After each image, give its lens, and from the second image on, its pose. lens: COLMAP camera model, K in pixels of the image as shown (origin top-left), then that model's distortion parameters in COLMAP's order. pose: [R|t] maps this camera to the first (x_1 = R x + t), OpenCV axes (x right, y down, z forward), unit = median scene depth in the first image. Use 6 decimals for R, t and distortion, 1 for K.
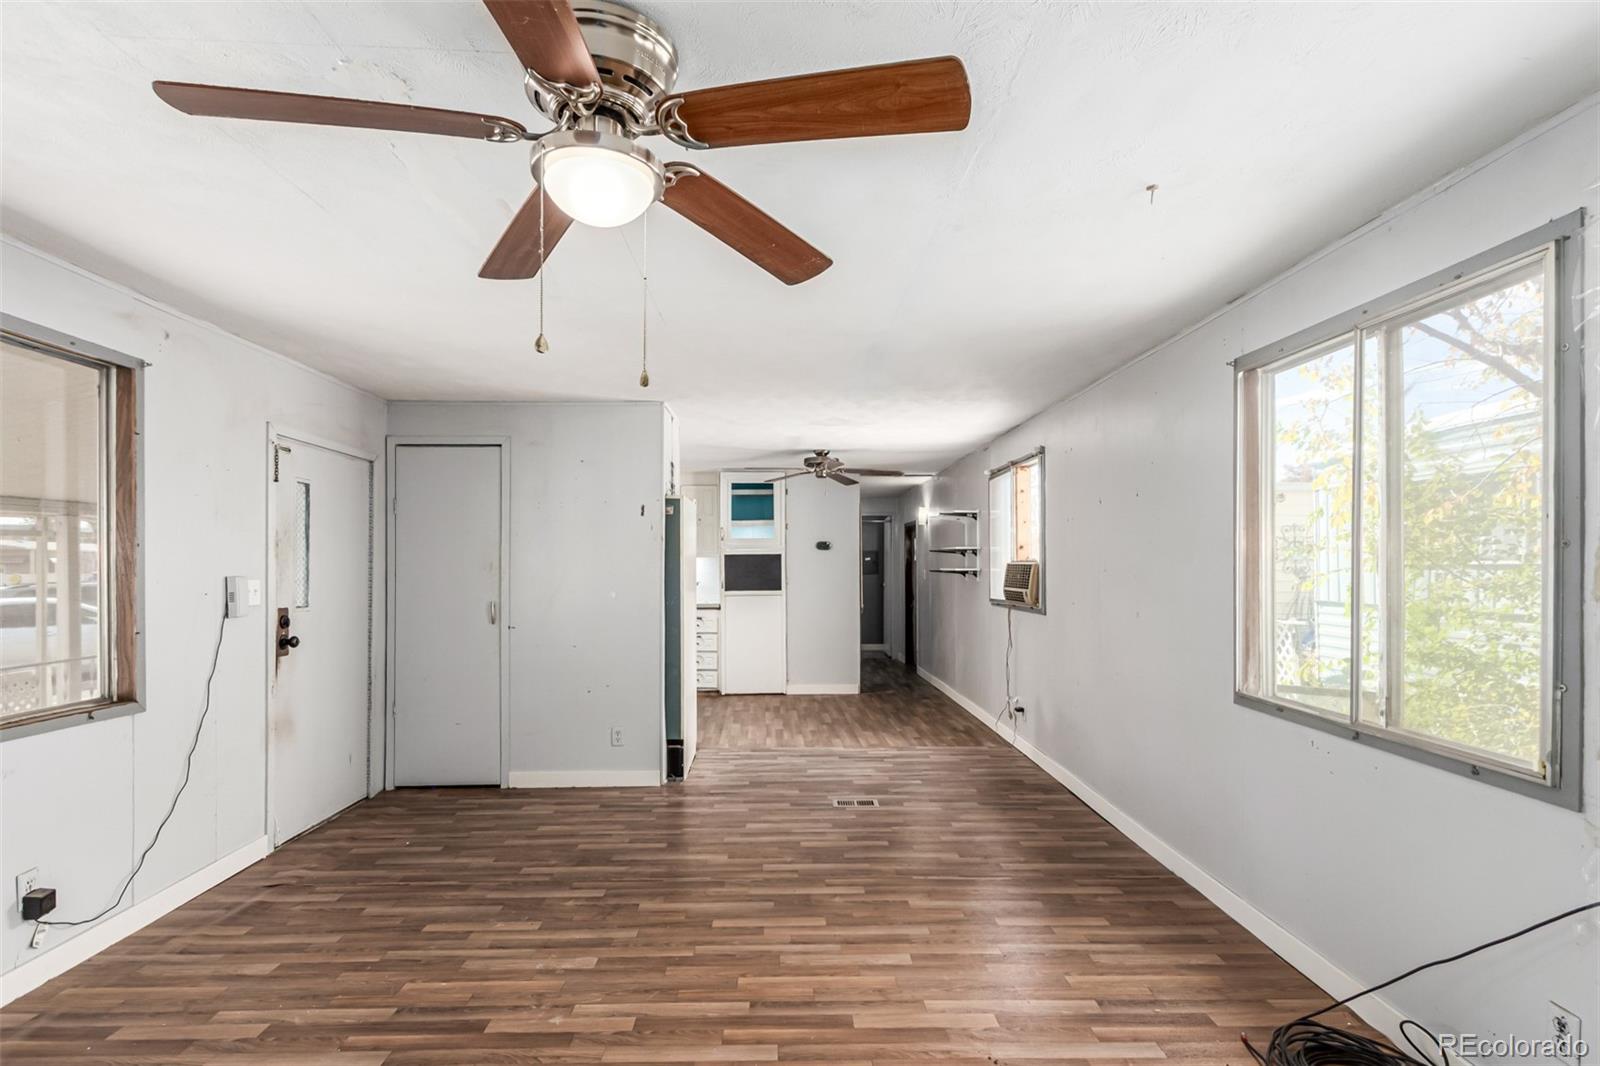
lens RADIAL K [[776.0, 0, 790.7], [0, 776.0, 557.8], [0, 0, 1]] dist [0.011321, -0.004862]
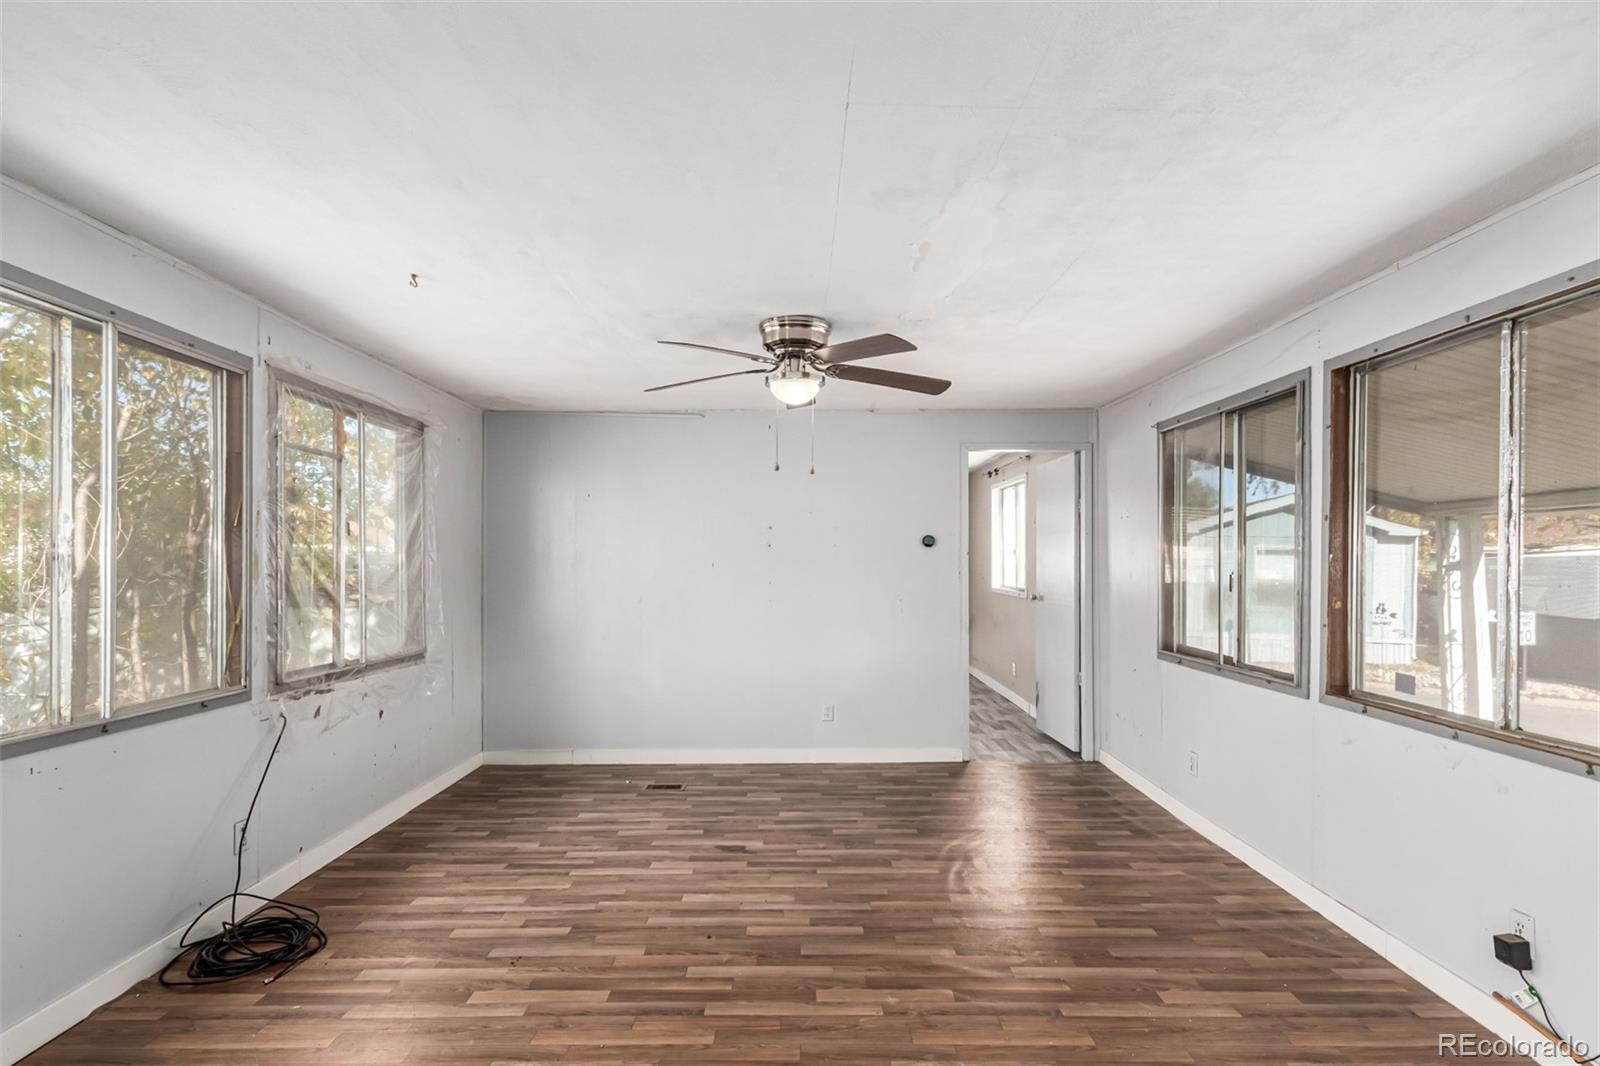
lens RADIAL K [[776.0, 0, 806.2], [0, 776.0, 550.0], [0, 0, 1]] dist [0.011321, -0.004862]
pose [[-0.999981, -0.003624, 0.005002, -0.115356], [-0.003759, 0.999620, -0.027292, 0.013060], [-0.004901, -0.027311, -0.999615, 1.256137]]
